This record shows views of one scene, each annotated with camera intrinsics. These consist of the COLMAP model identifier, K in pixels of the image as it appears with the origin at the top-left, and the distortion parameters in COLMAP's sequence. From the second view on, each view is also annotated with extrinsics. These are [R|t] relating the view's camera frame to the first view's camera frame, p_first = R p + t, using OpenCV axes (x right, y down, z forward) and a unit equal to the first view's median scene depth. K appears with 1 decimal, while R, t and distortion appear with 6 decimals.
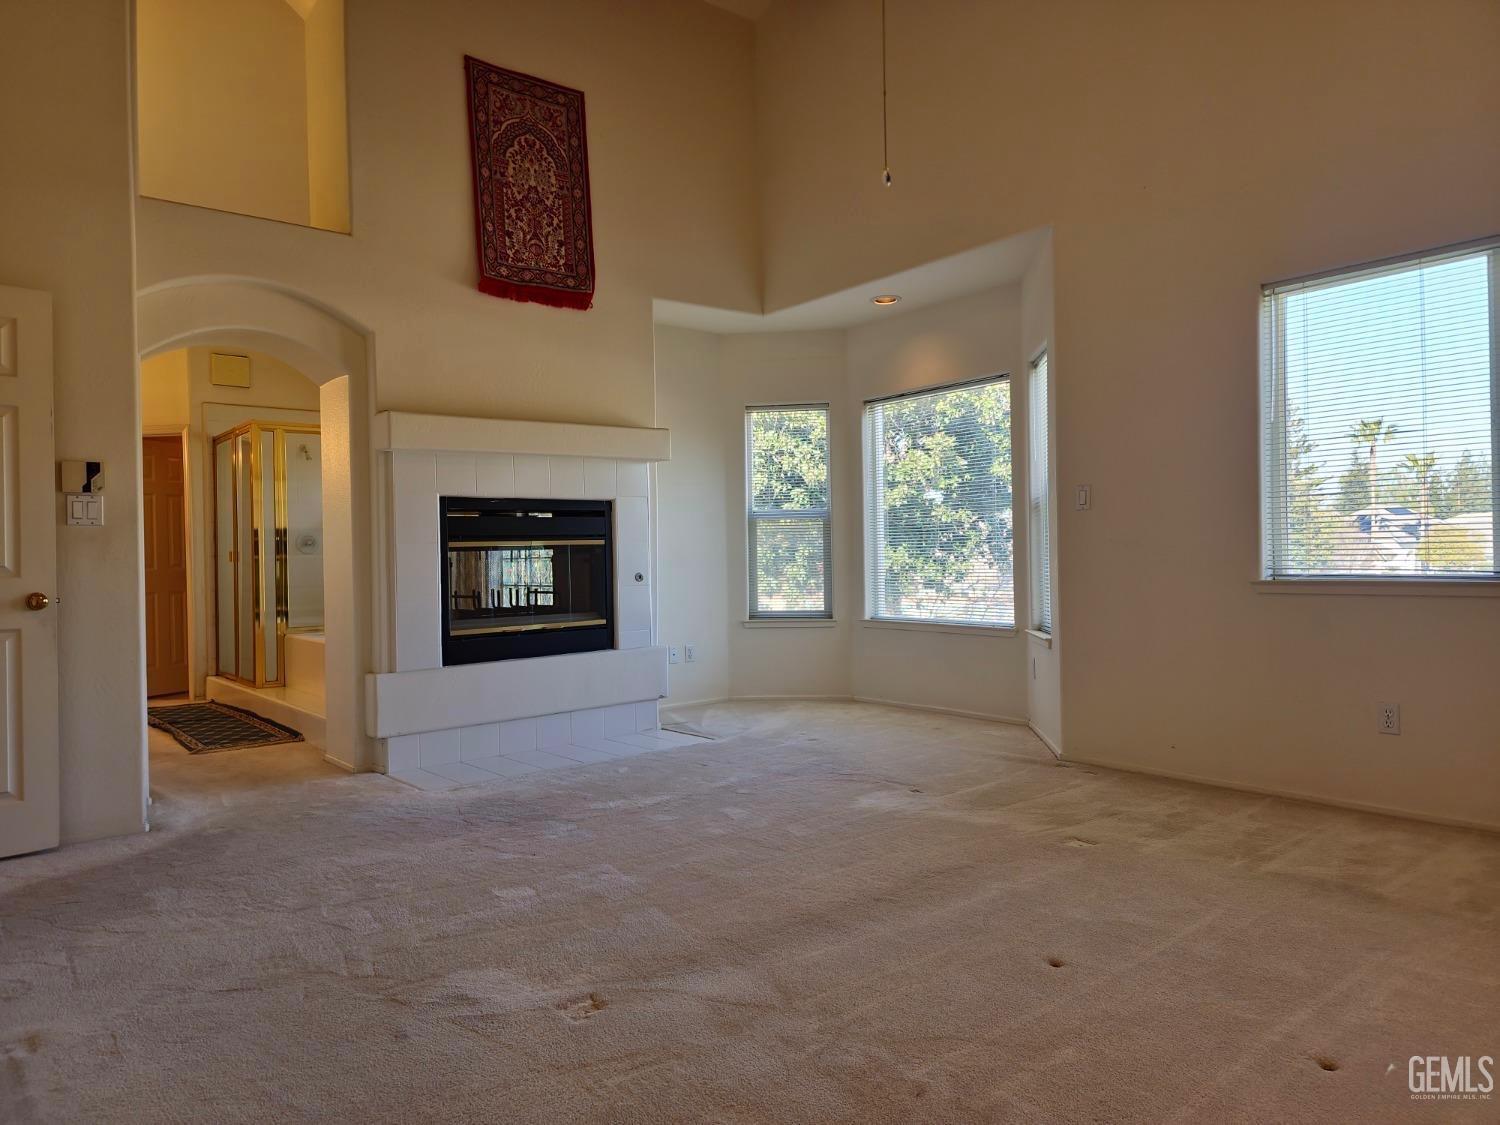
lens RADIAL K [[1020.2, 0, 752.9], [0, 1020.2, 568.4], [0, 0, 1]] dist [0.004290, 0.000774]
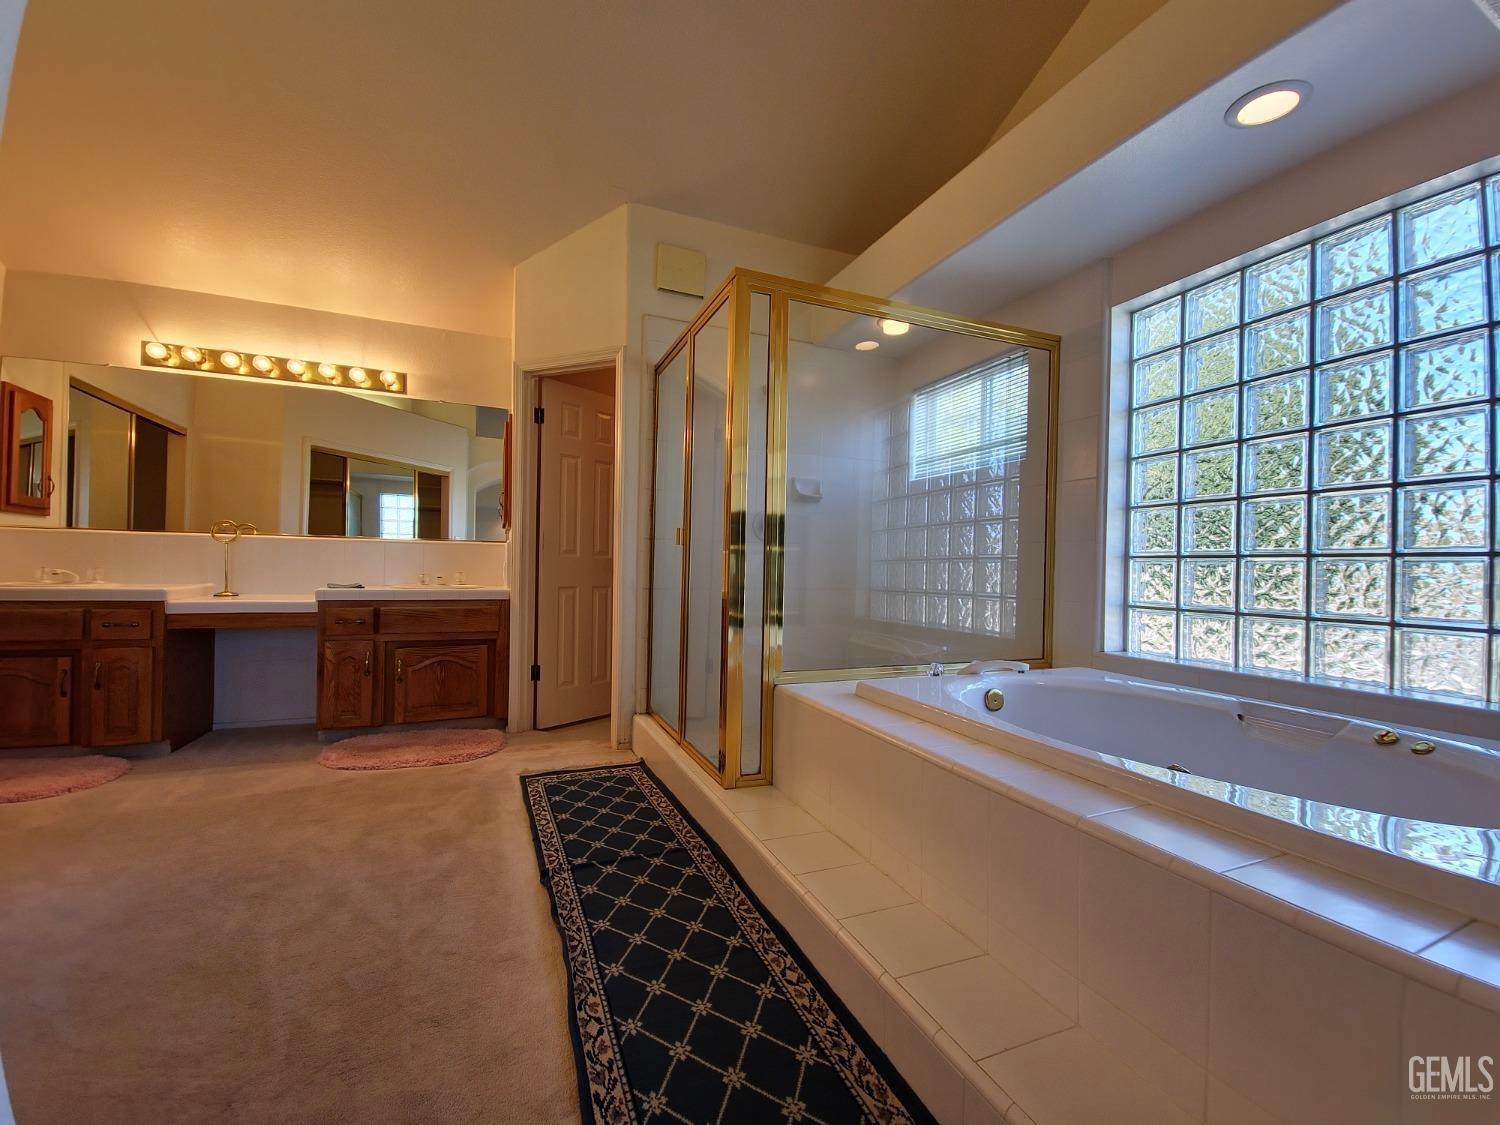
lens RADIAL K [[612.7, 0, 747.8], [0, 612.7, 570.2], [0, 0, 1]] dist [-0.011127, -0.001158]
pose [[0.952955, 0.020014, -0.302451, -0.472319], [-0.029298, 0.999228, -0.026190, 0.021952], [0.301694, 0.033819, 0.952805, 0.873163]]
